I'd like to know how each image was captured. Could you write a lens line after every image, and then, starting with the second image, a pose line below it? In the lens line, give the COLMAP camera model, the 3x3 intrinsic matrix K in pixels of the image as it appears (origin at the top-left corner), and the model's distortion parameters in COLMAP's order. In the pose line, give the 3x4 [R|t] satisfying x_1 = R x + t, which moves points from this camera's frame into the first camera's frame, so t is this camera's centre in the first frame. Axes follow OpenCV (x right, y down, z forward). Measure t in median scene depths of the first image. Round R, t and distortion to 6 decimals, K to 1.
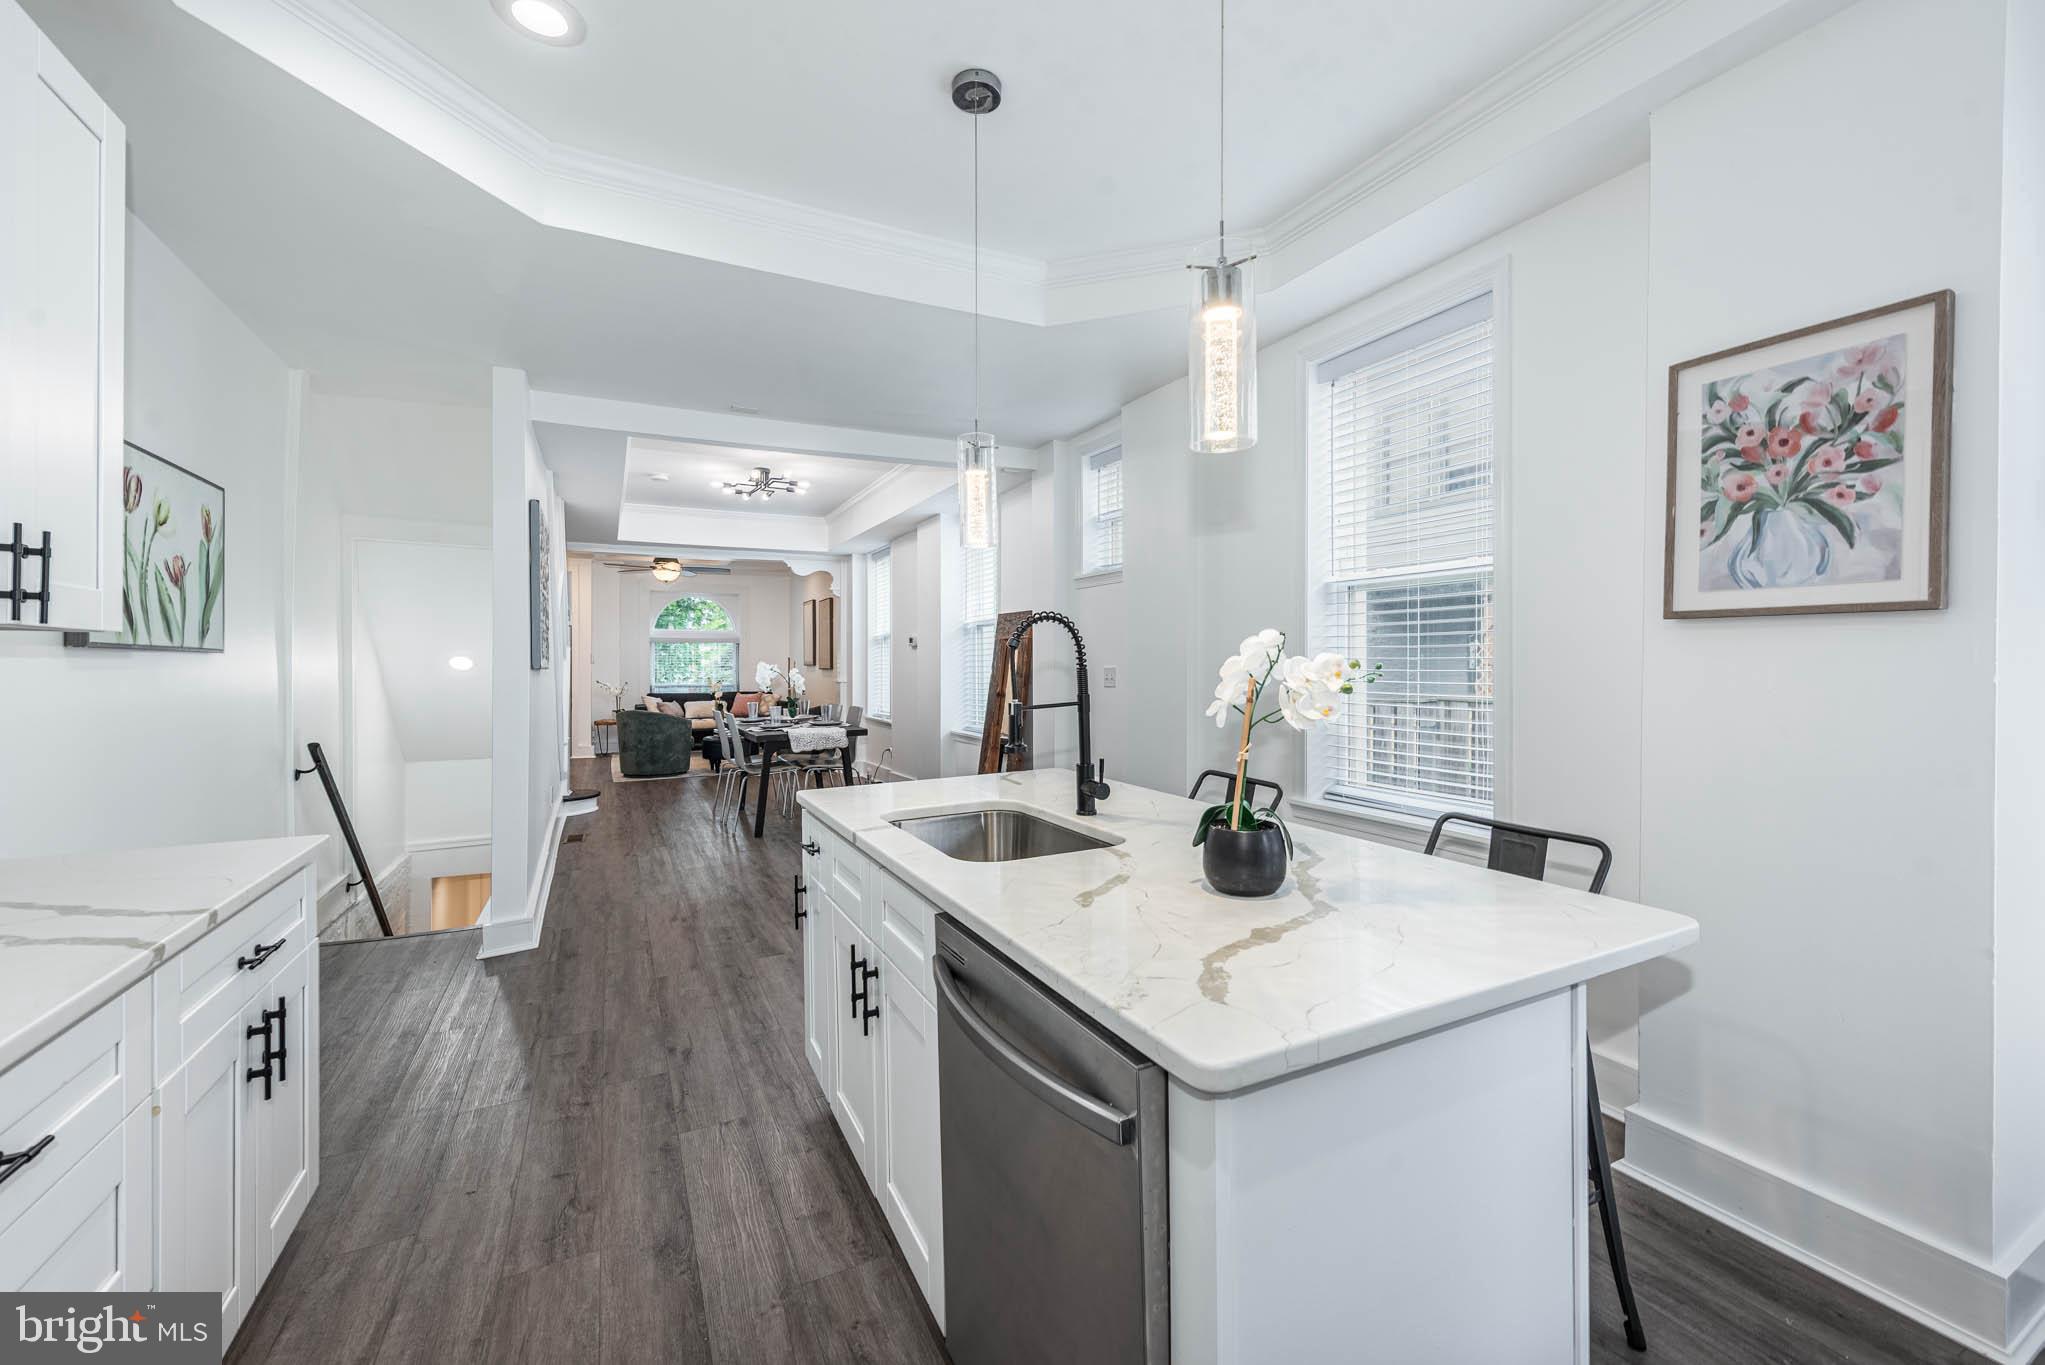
lens RADIAL K [[825.5, 0, 1033.2], [0, 825.5, 658.2], [0, 0, 1]] dist [0.017752, -0.000169]
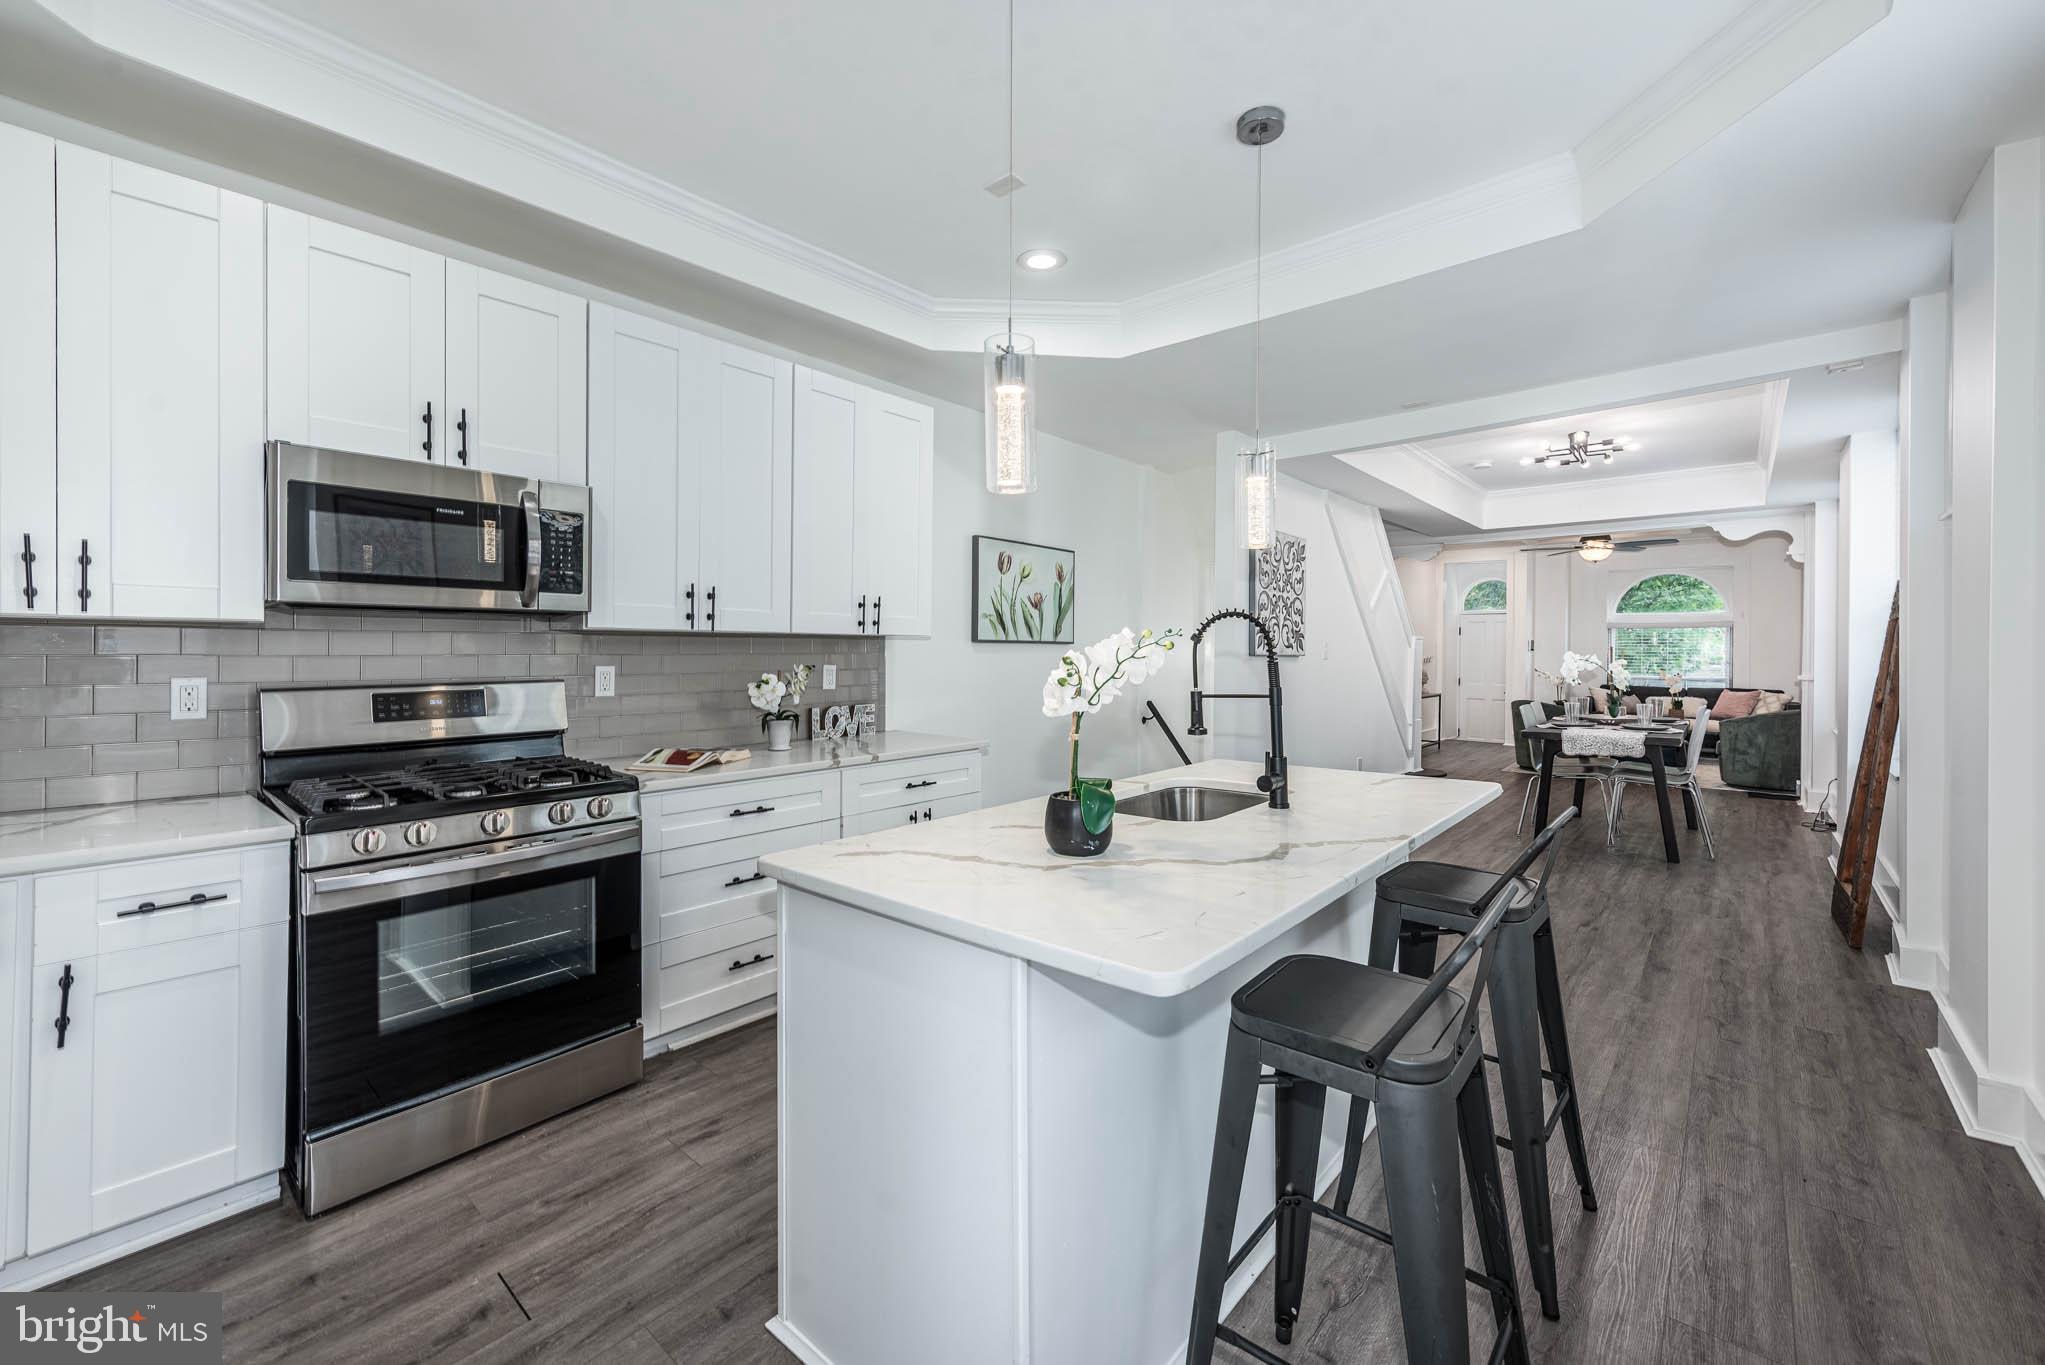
lens RADIAL K [[835.7, 0, 1013.0], [0, 835.7, 653.6], [0, 0, 1]] dist [0.011186, -0.000375]
pose [[0.376114, 0.011672, -0.926500, 0.778320], [-0.001507, 0.999927, 0.011985, -0.008727], [0.926572, -0.003111, 0.376104, 0.274052]]
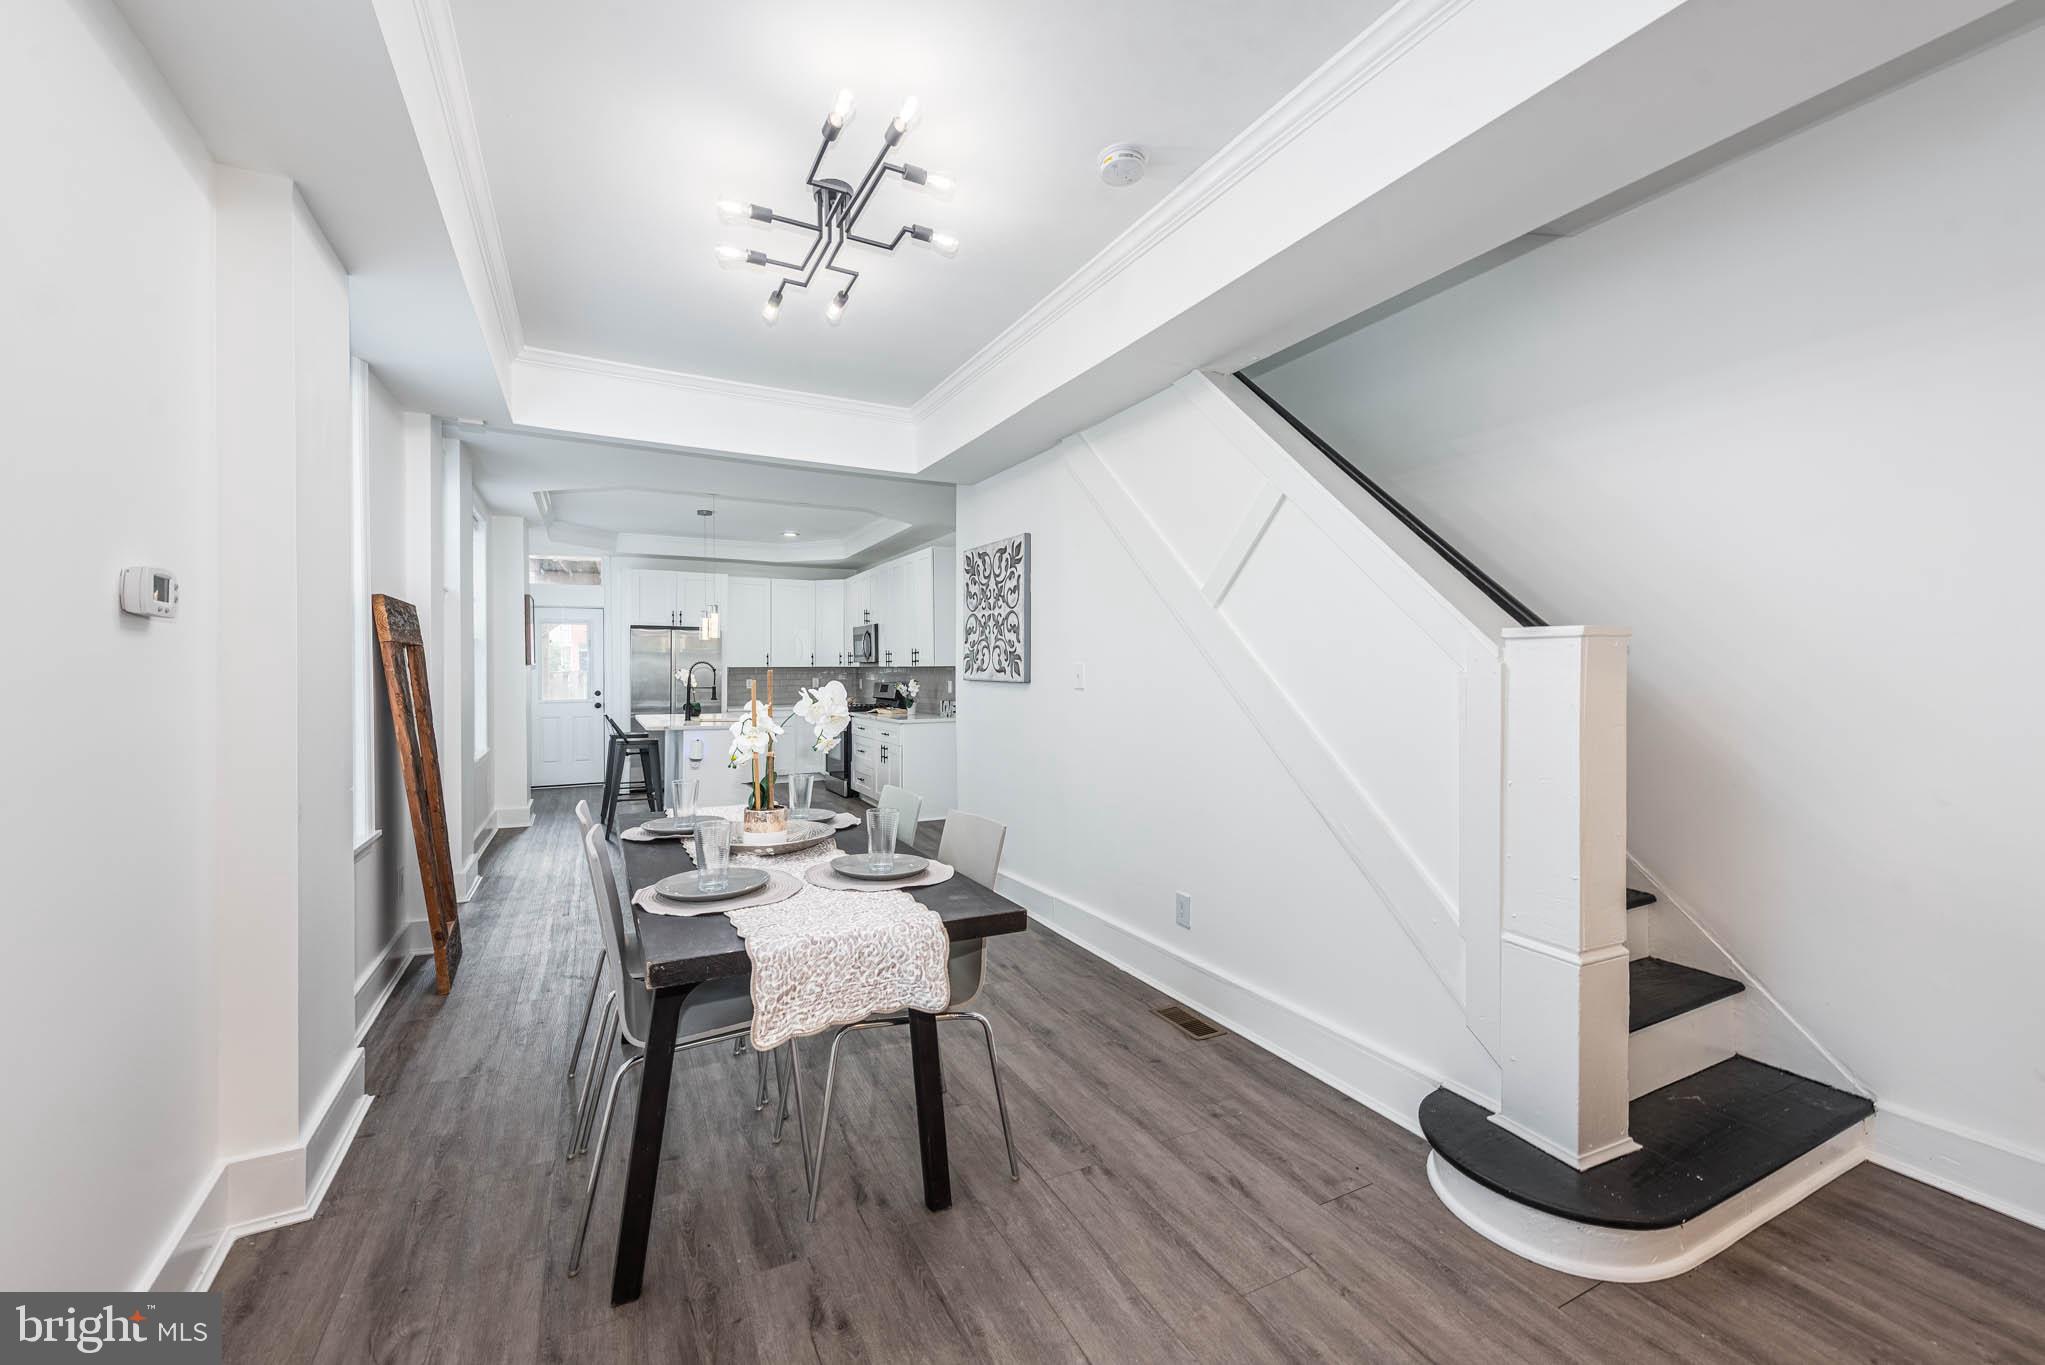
lens RADIAL K [[837.3, 0, 1019.2], [0, 837.3, 674.6], [0, 0, 1]] dist [0.018813, 0.000242]
pose [[-0.999934, 0.006437, 0.009541, -1.158558], [0.006450, 0.999978, 0.001349, 0.005445], [-0.009532, 0.001410, -0.999954, 3.876620]]
